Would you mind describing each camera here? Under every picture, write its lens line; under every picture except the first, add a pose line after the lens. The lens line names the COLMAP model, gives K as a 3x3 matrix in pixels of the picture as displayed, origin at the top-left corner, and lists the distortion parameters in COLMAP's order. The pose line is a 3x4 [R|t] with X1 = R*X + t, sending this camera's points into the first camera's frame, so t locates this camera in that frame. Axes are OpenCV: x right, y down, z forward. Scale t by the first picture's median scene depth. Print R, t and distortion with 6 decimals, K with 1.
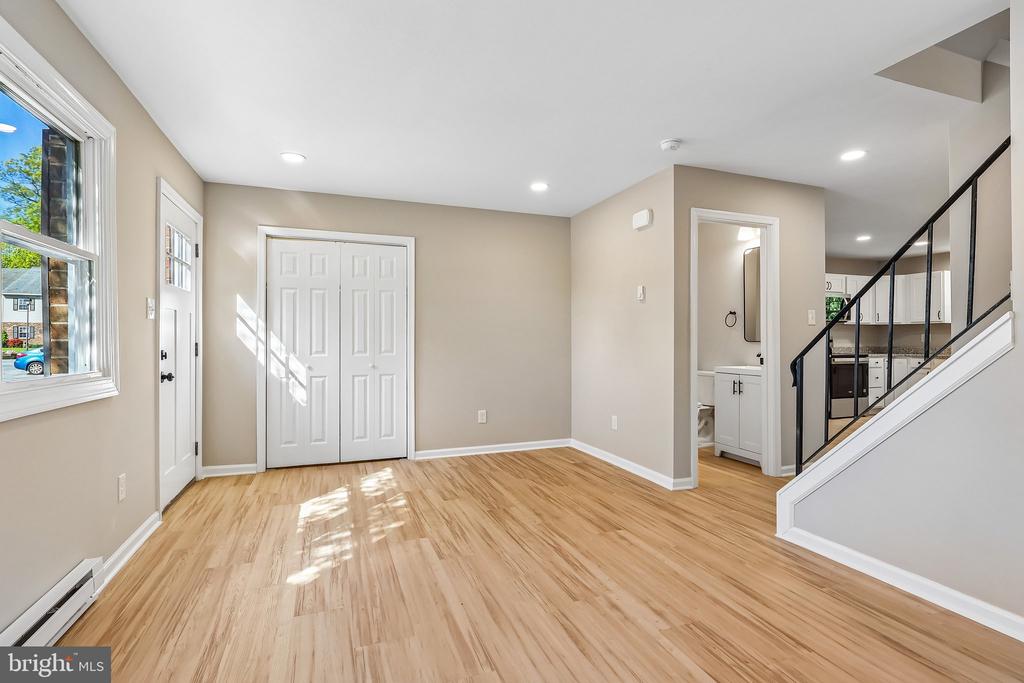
lens RADIAL K [[480.4, 0, 506.7], [0, 480.4, 341.4], [0, 0, 1]] dist [0.000752, 0.001395]
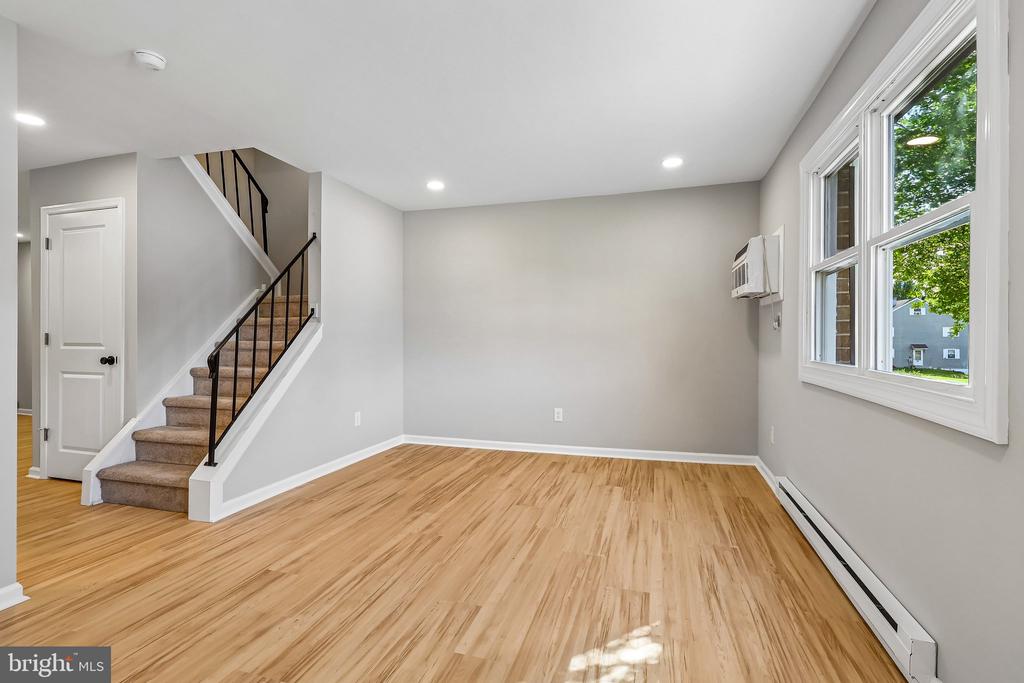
lens RADIAL K [[480.4, 0, 508.8], [0, 480.4, 340.6], [0, 0, 1]] dist [0.000752, 0.001395]
pose [[-0.790088, -0.003555, 0.612983, -0.666942], [0.001580, 0.999968, 0.007836, -0.001484], [-0.612991, 0.007160, -0.790057, 1.599003]]
